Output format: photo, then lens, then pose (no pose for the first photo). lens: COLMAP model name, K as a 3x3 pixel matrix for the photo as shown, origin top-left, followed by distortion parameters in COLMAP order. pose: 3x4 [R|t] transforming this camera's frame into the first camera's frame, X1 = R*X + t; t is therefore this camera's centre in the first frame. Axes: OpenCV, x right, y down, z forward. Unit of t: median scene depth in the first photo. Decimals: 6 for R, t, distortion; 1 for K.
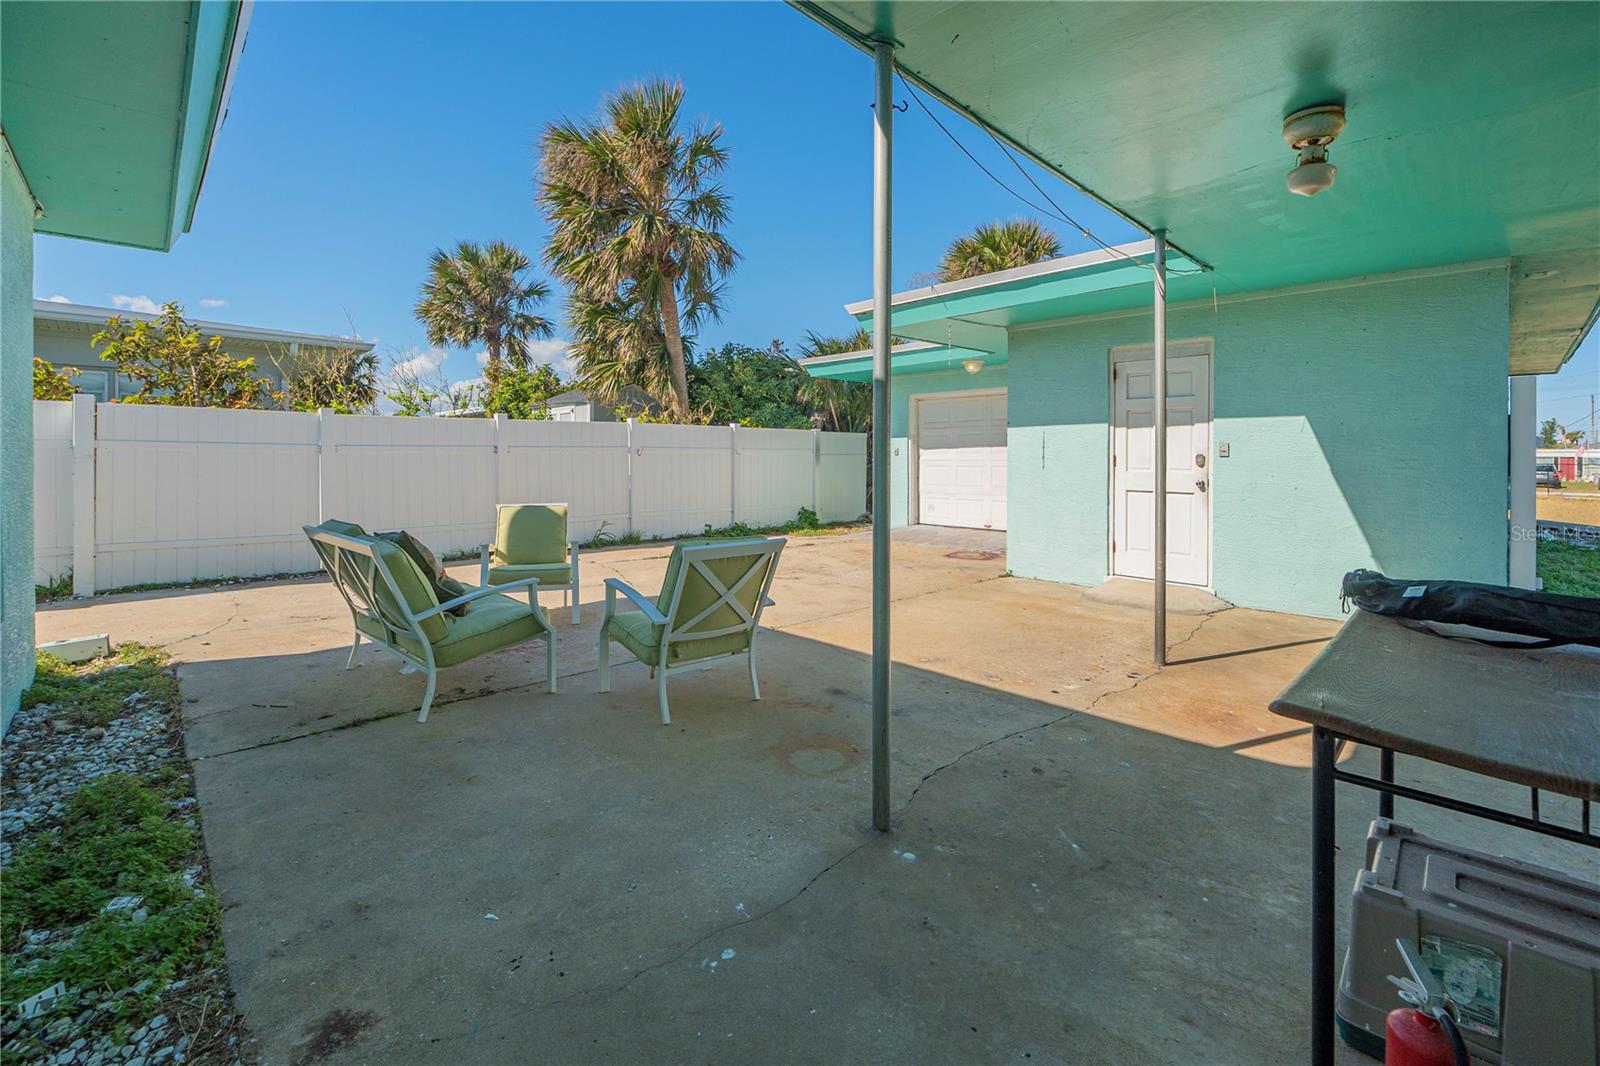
lens RADIAL K [[665.8, 0, 804.6], [0, 665.8, 528.7], [0, 0, 1]] dist [-0.012099, 0.000497]
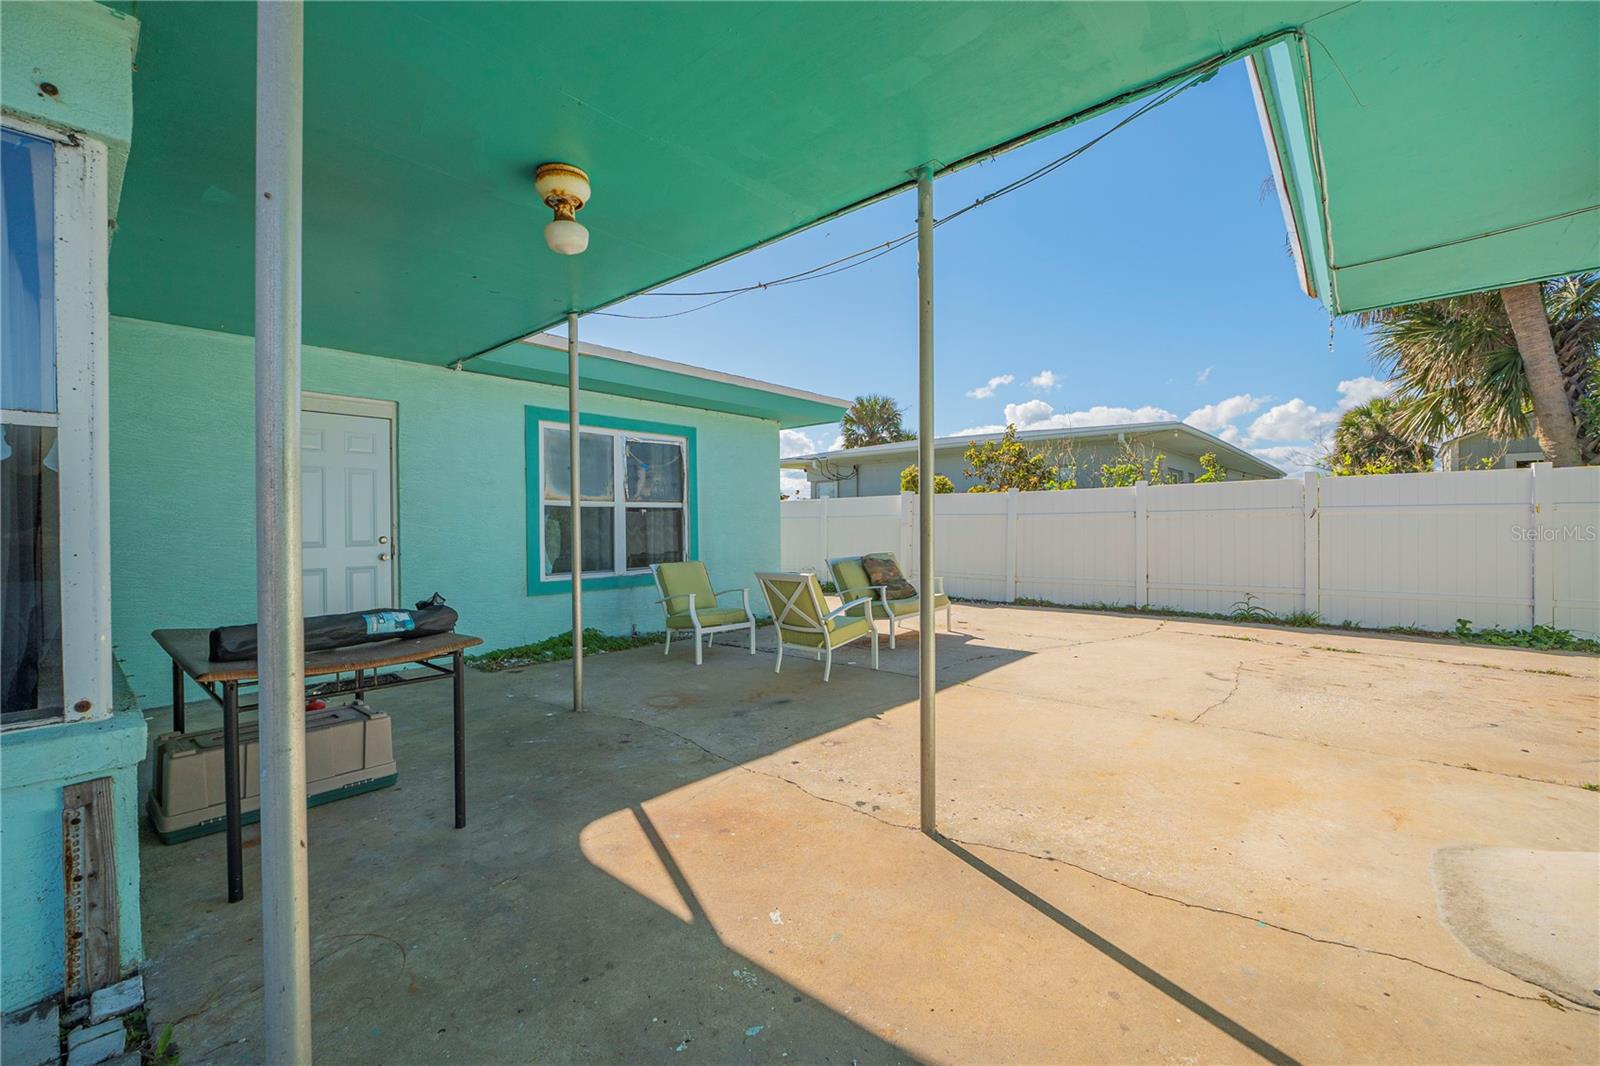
lens RADIAL K [[665.8, 0, 809.3], [0, 665.8, 527.7], [0, 0, 1]] dist [-0.012099, 0.000497]
pose [[0.098287, -0.000271, -0.995158, 1.554390], [-0.099160, 0.995021, -0.010064, -0.090932], [0.990205, 0.099669, 0.097771, 1.056948]]
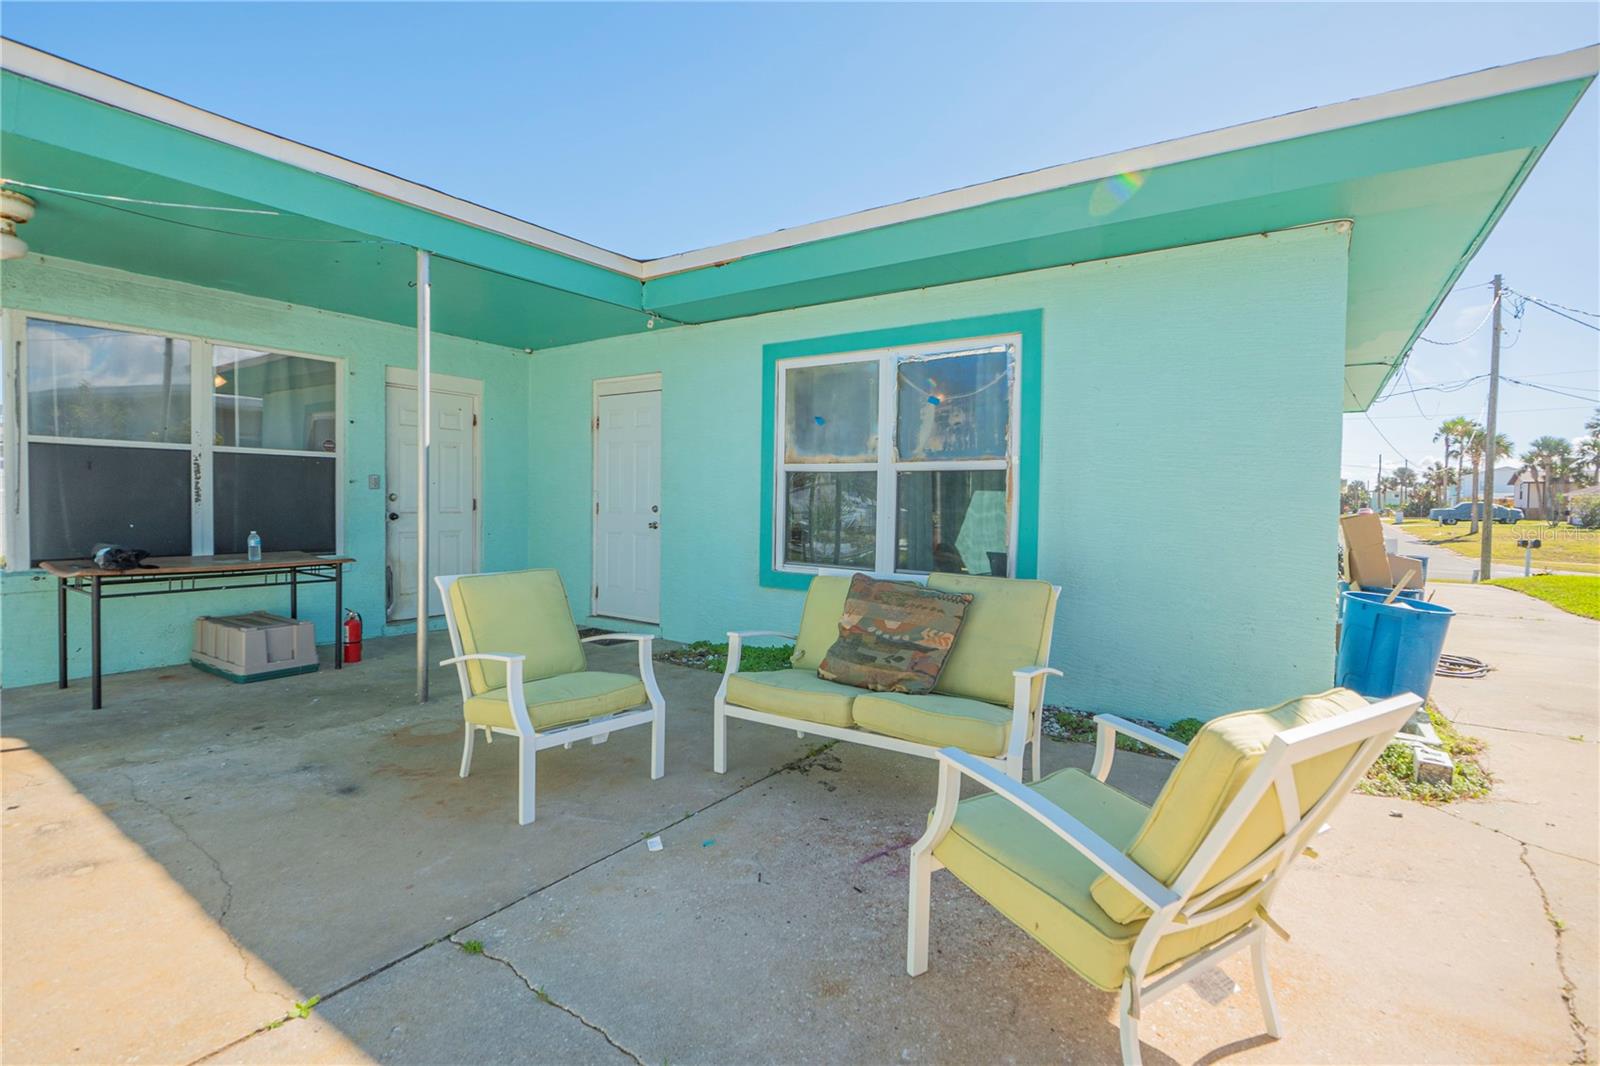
lens RADIAL K [[748.7, 0, 802.2], [0, 748.7, 526.1], [0, 0, 1]] dist [-0.011322, 0.001347]
pose [[-0.979907, -0.011242, -0.199139, -0.340296], [-0.041290, 0.988217, 0.147386, -0.239068], [0.195135, 0.152647, -0.968825, 2.224883]]
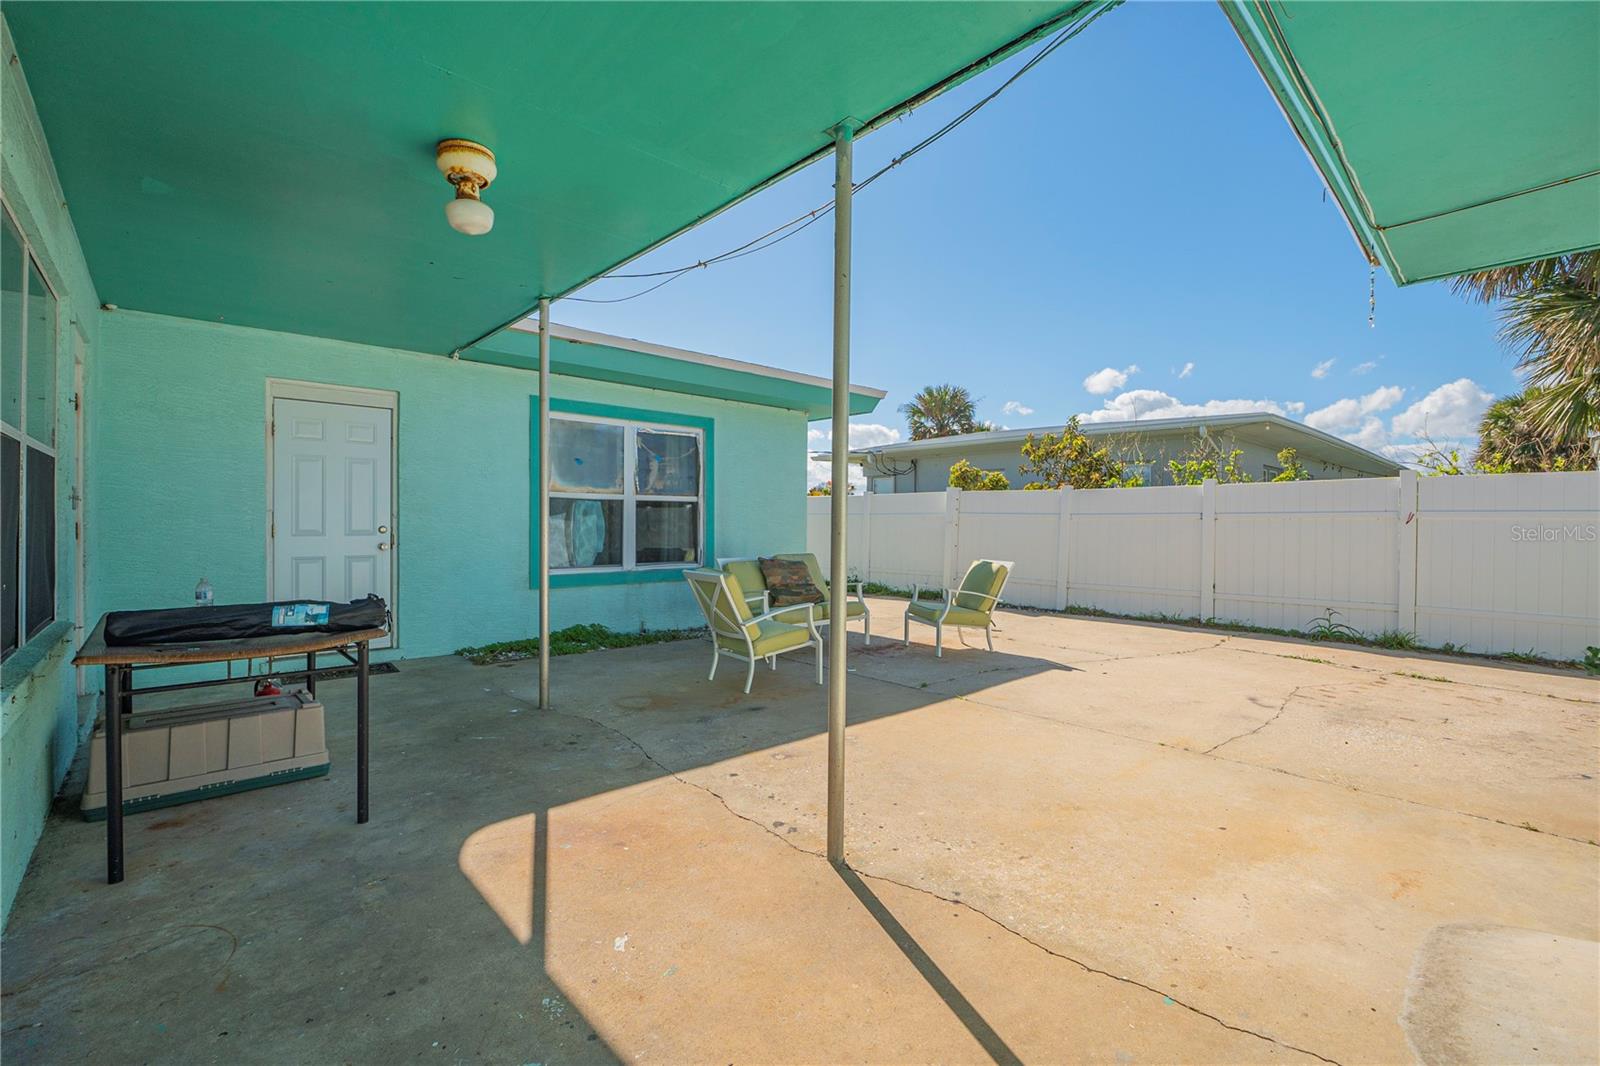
lens RADIAL K [[695.0, 0, 810.4], [0, 695.0, 530.9], [0, 0, 1]] dist [-0.011329, 0.000890]
pose [[-0.010115, 0.009800, -0.999901, 1.526646], [-0.117099, 0.993060, 0.010918, -0.114412], [0.993069, 0.117198, -0.008898, 1.266533]]
